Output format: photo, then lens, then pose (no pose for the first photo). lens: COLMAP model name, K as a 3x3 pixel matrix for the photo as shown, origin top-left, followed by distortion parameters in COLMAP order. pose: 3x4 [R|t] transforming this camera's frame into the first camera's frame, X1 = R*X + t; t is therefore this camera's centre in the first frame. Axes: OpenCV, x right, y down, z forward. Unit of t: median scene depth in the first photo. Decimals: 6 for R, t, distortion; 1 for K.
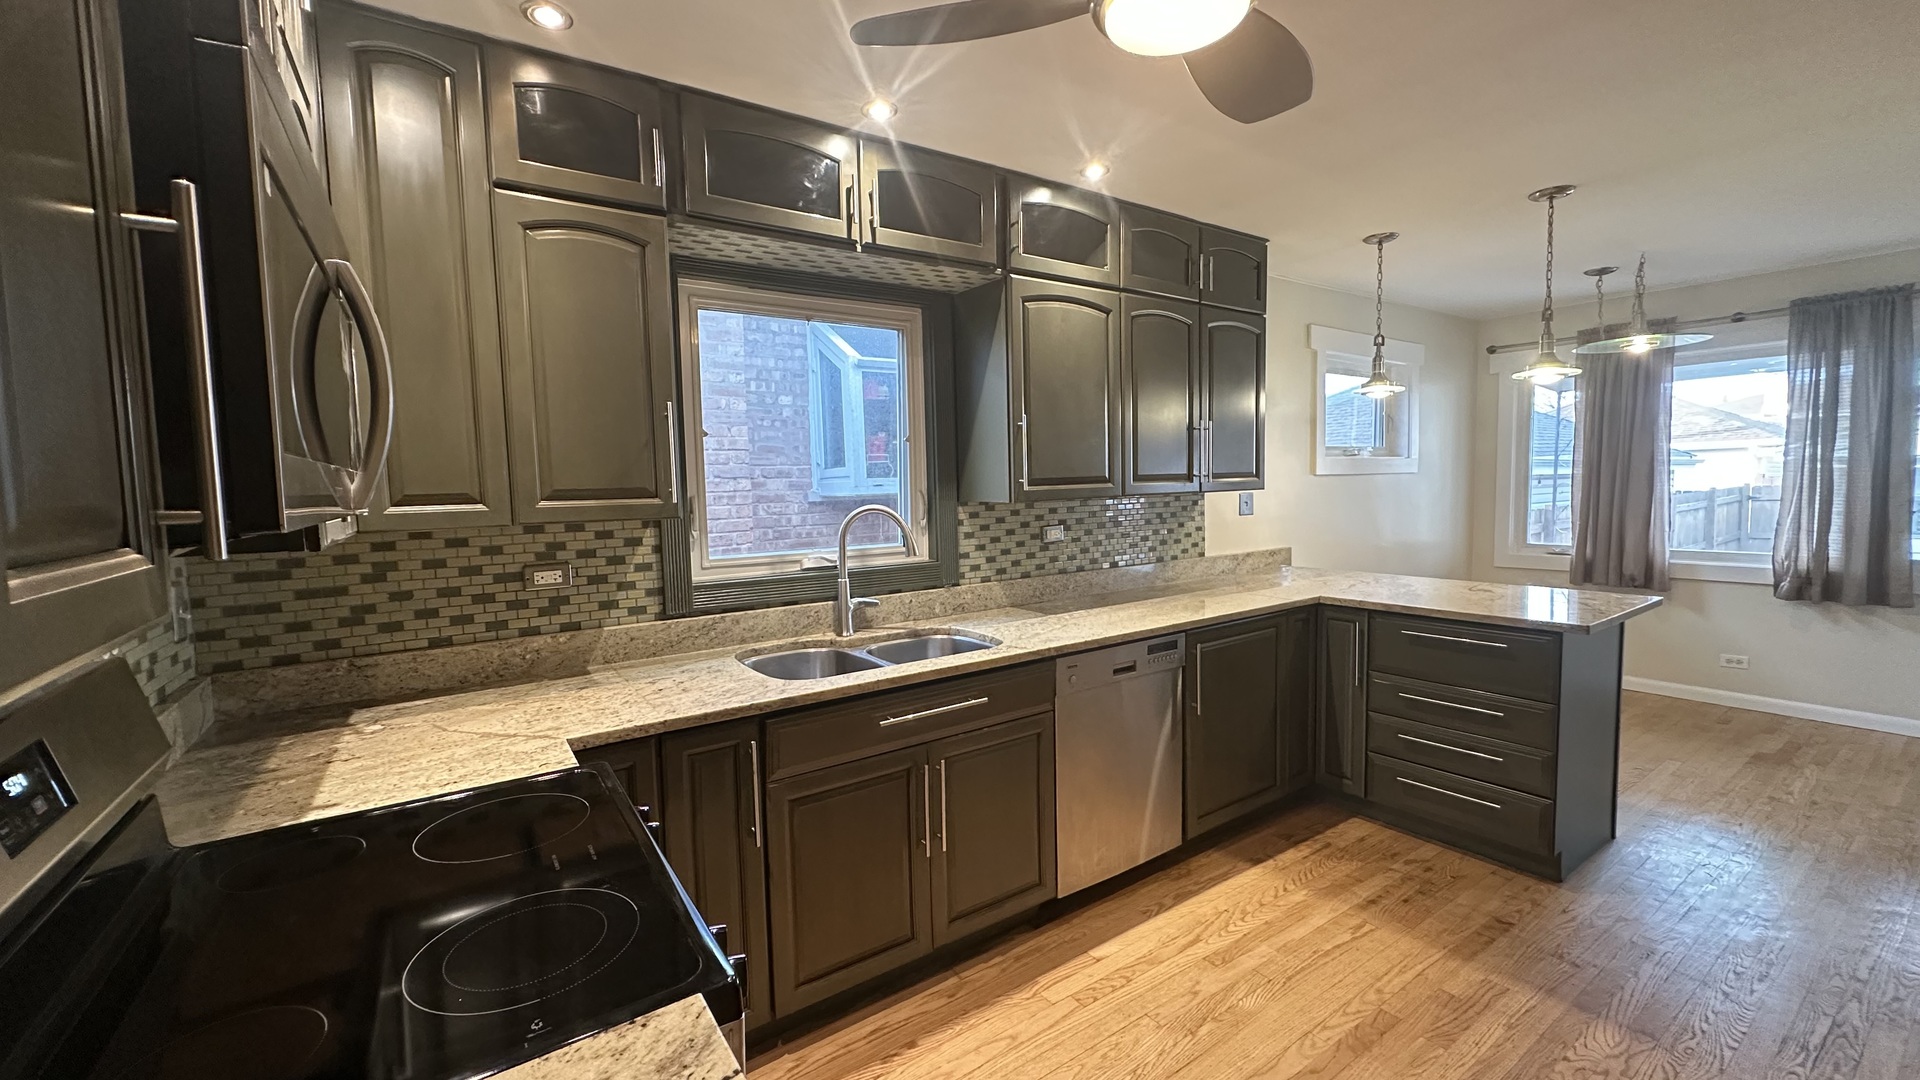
lens RADIAL K [[760.9, 0, 960.0], [0, 760.9, 540.0], [0, 0, 1]] dist [-0.000626, 0.000291]
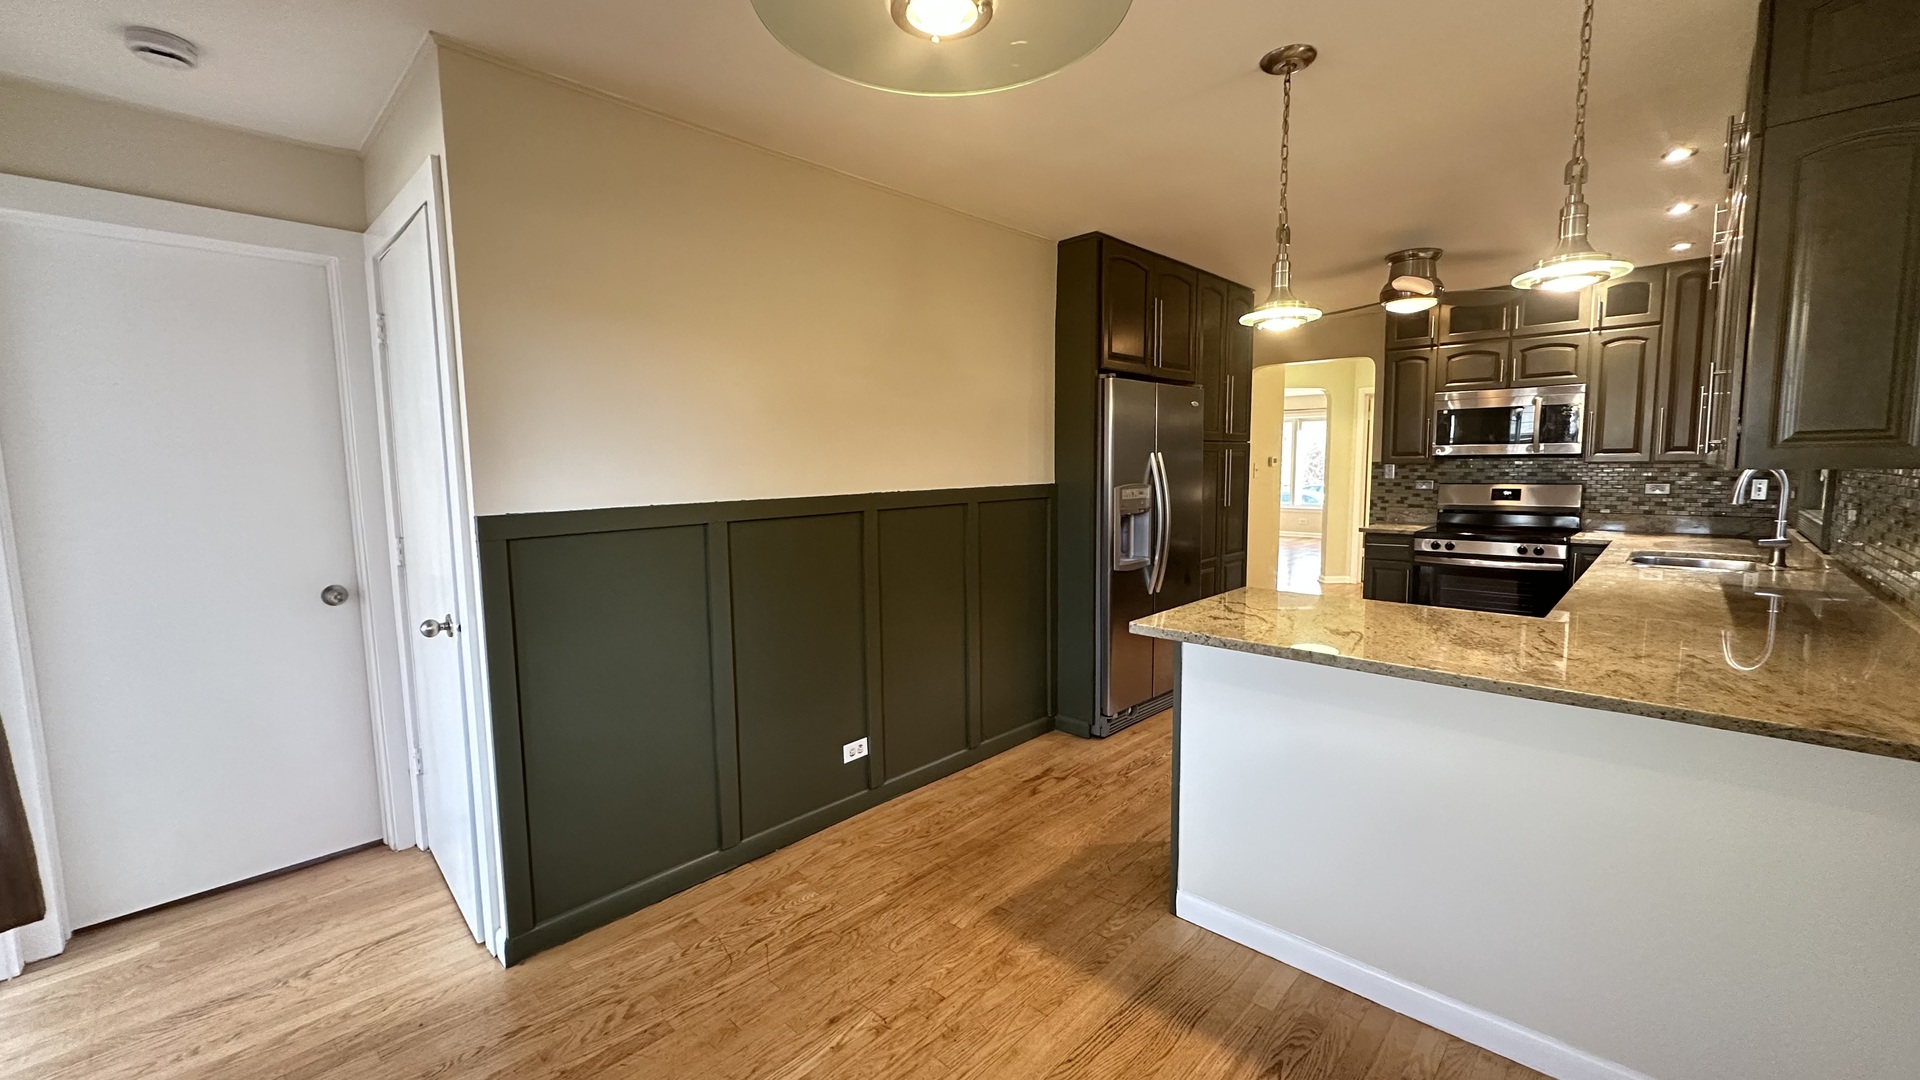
lens RADIAL K [[760.9, 0, 960.0], [0, 760.9, 540.0], [0, 0, 1]] dist [-0.000626, 0.000291]
pose [[-0.977444, 0.058910, -0.202813, 1.151861], [0.021354, 0.982955, 0.182600, -0.142776], [0.210113, 0.174151, -0.962042, 1.568715]]
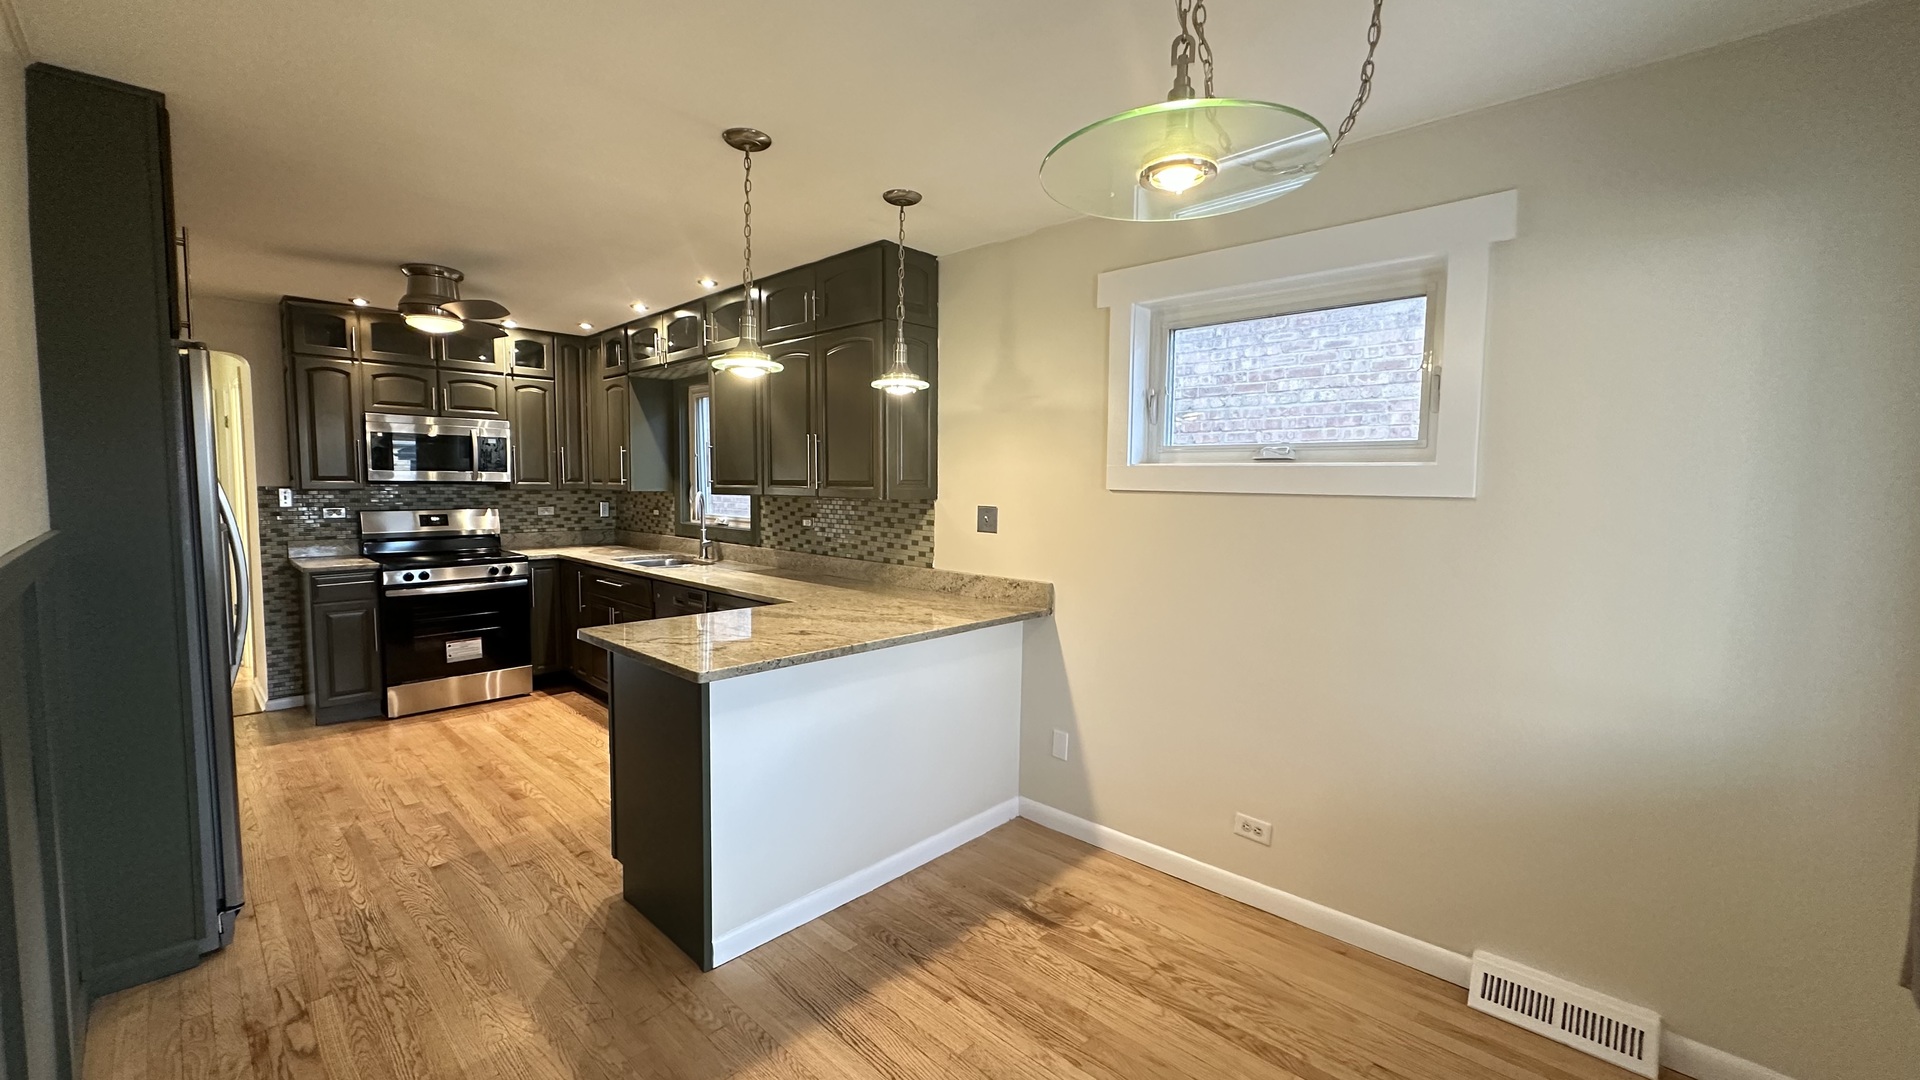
lens RADIAL K [[760.9, 0, 960.0], [0, 760.9, 540.0], [0, 0, 1]] dist [-0.000626, 0.000291]
pose [[0.205568, 0.101940, -0.973319, 1.518778], [-0.092259, 0.992149, 0.084426, -0.118426], [0.974284, 0.072442, 0.213359, 0.996148]]
